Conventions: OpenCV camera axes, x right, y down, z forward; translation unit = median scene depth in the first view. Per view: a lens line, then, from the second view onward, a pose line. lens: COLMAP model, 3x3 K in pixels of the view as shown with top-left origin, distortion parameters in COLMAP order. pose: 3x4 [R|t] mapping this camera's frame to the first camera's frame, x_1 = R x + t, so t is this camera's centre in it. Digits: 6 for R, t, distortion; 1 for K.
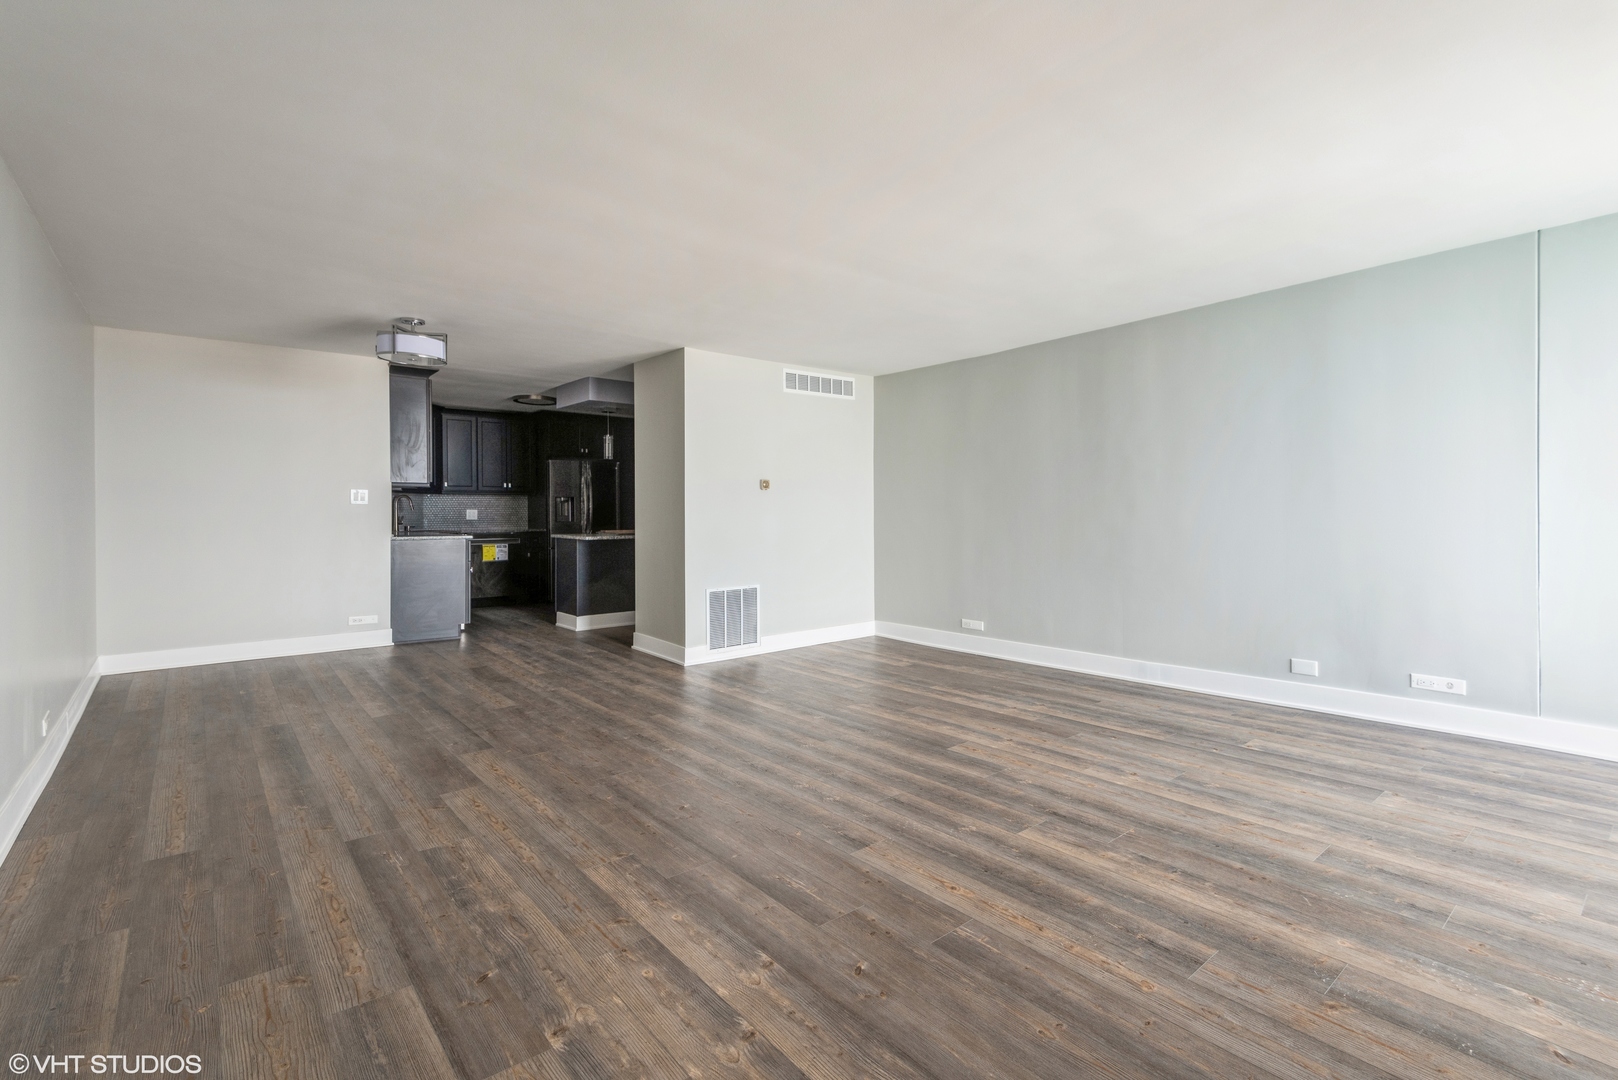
lens RADIAL K [[728.0, 0, 812.6], [0, 728.0, 517.4], [0, 0, 1]] dist [0.036408, -0.007447]
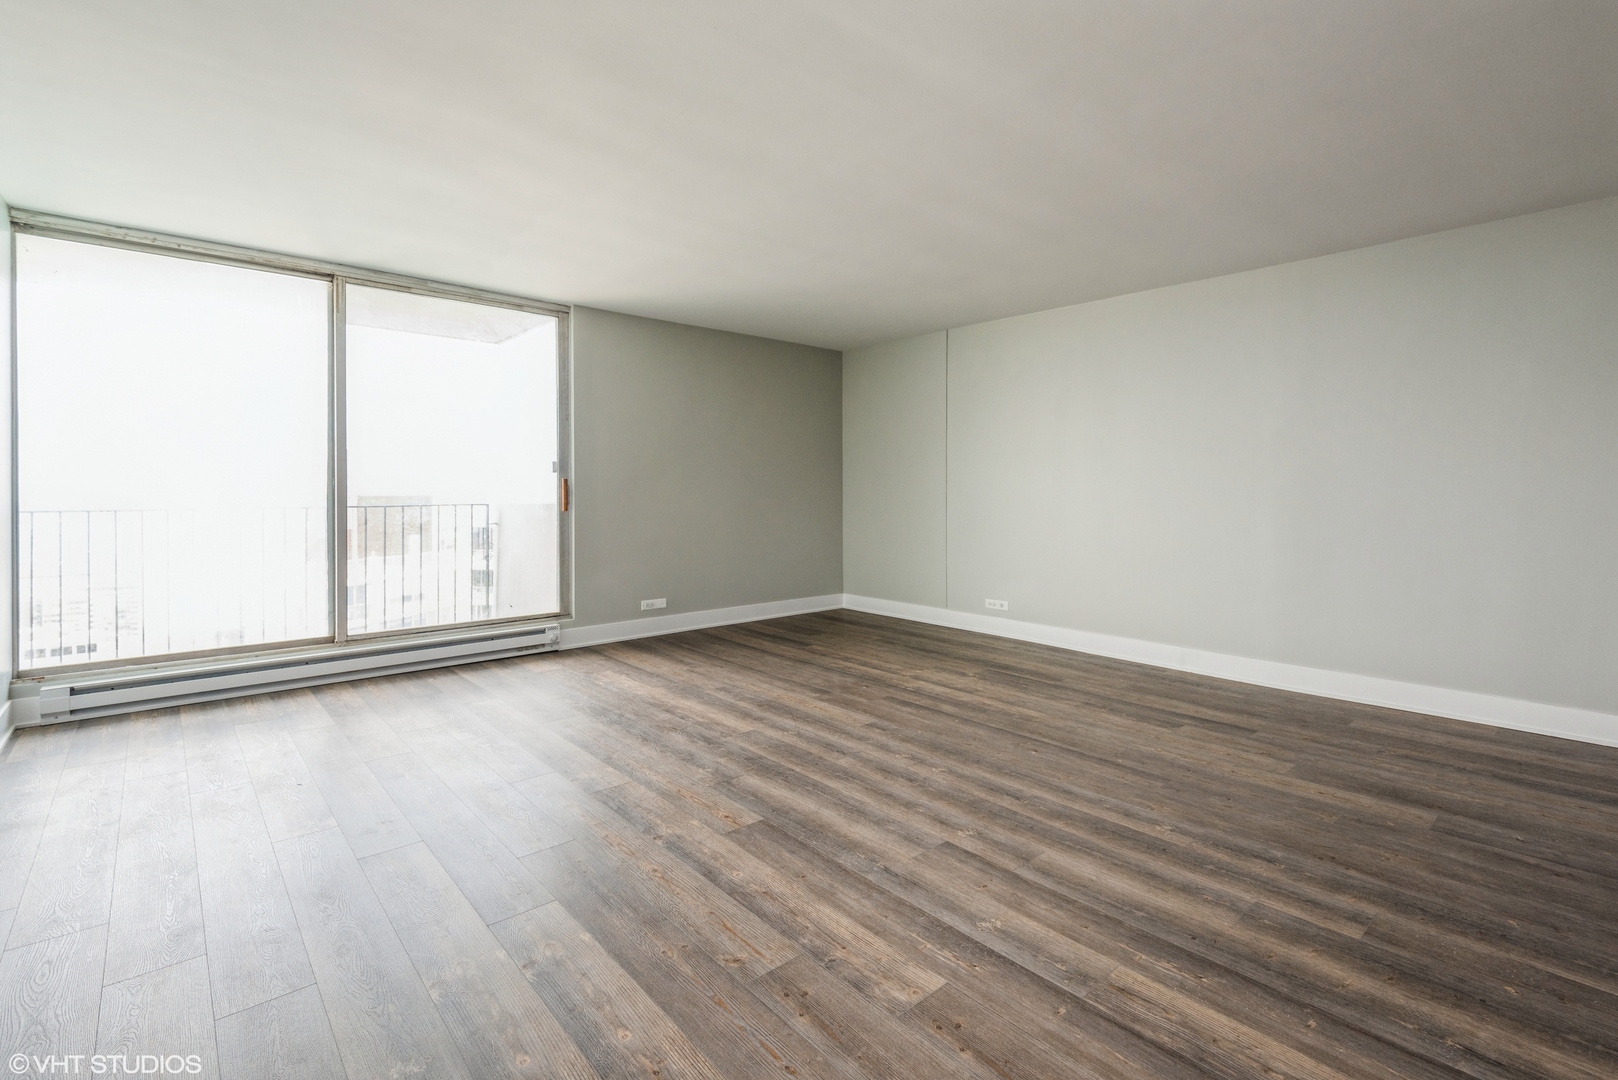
lens RADIAL K [[738.4, 0, 812.5], [0, 738.4, 490.0], [0, 0, 1]] dist [0.012432, 0.001272]
pose [[-0.999509, 0.005446, -0.030871, 0.192033], [0.005298, 0.999974, 0.004872, -0.006153], [0.030897, 0.004706, -0.999511, 2.098646]]
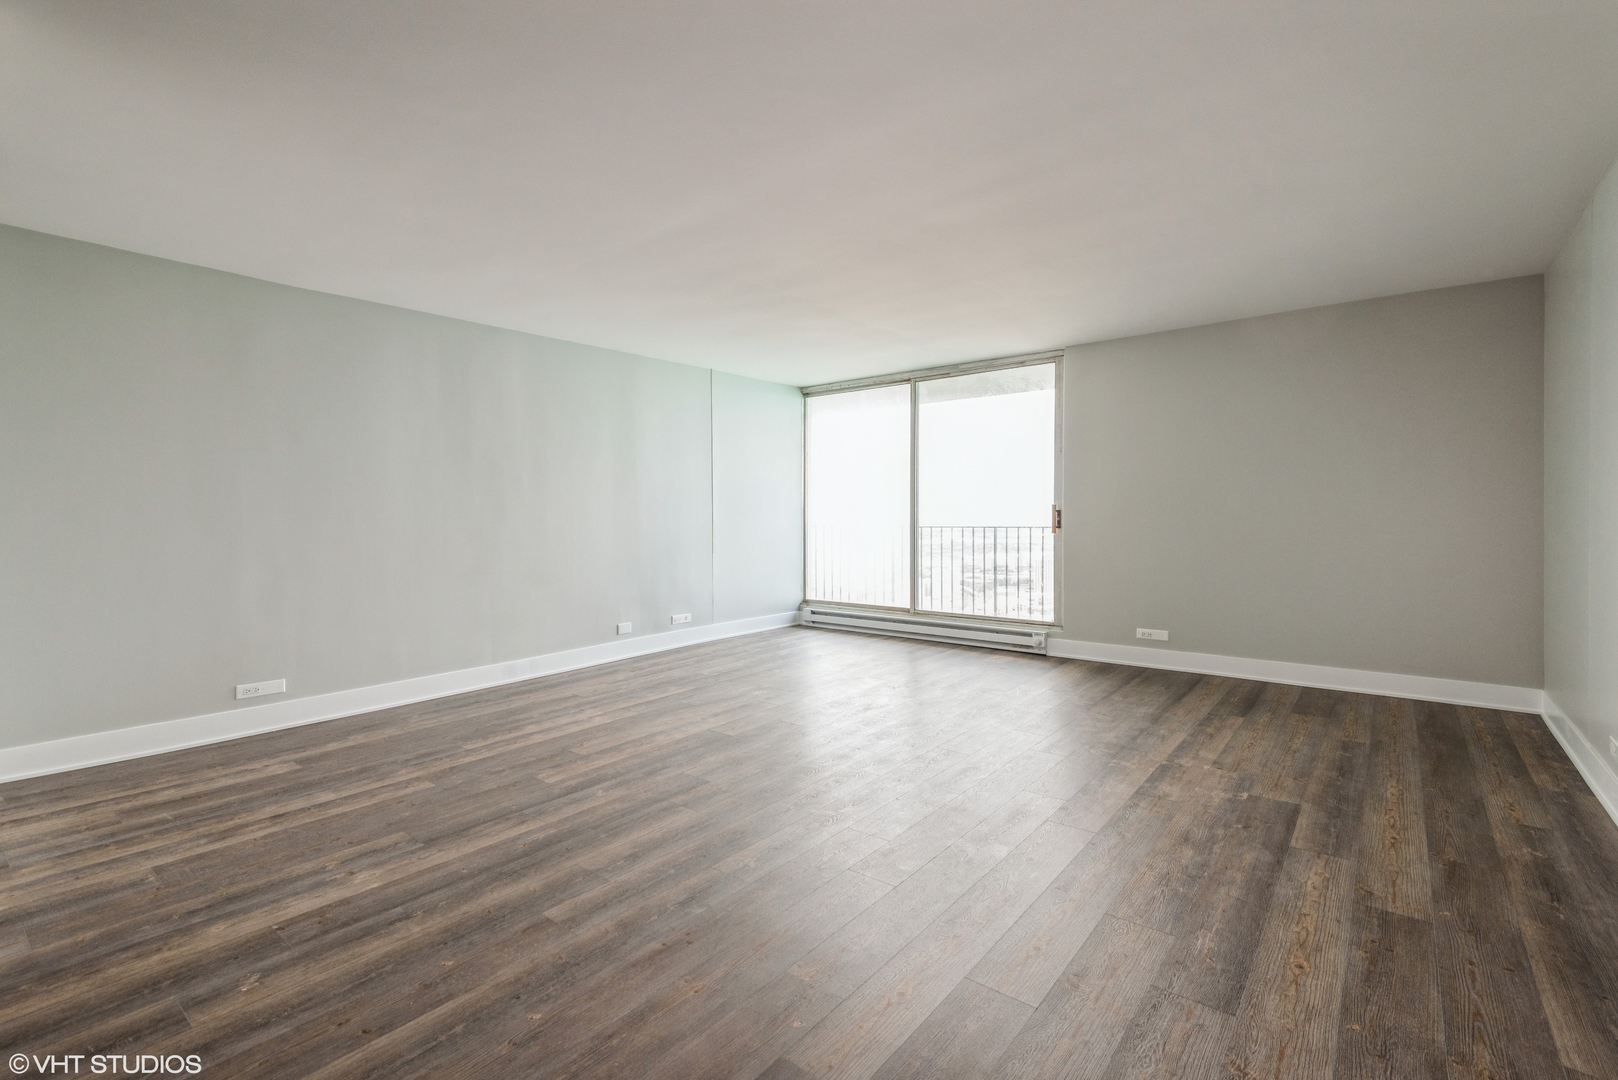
lens RADIAL K [[728.0, 0, 812.6], [0, 728.0, 517.4], [0, 0, 1]] dist [0.036408, -0.007447]
pose [[-0.200166, 0.006381, 0.979741, -1.076460], [0.011142, 0.999929, -0.004236, 0.007289], [-0.979699, 0.010068, -0.200223, 1.341033]]
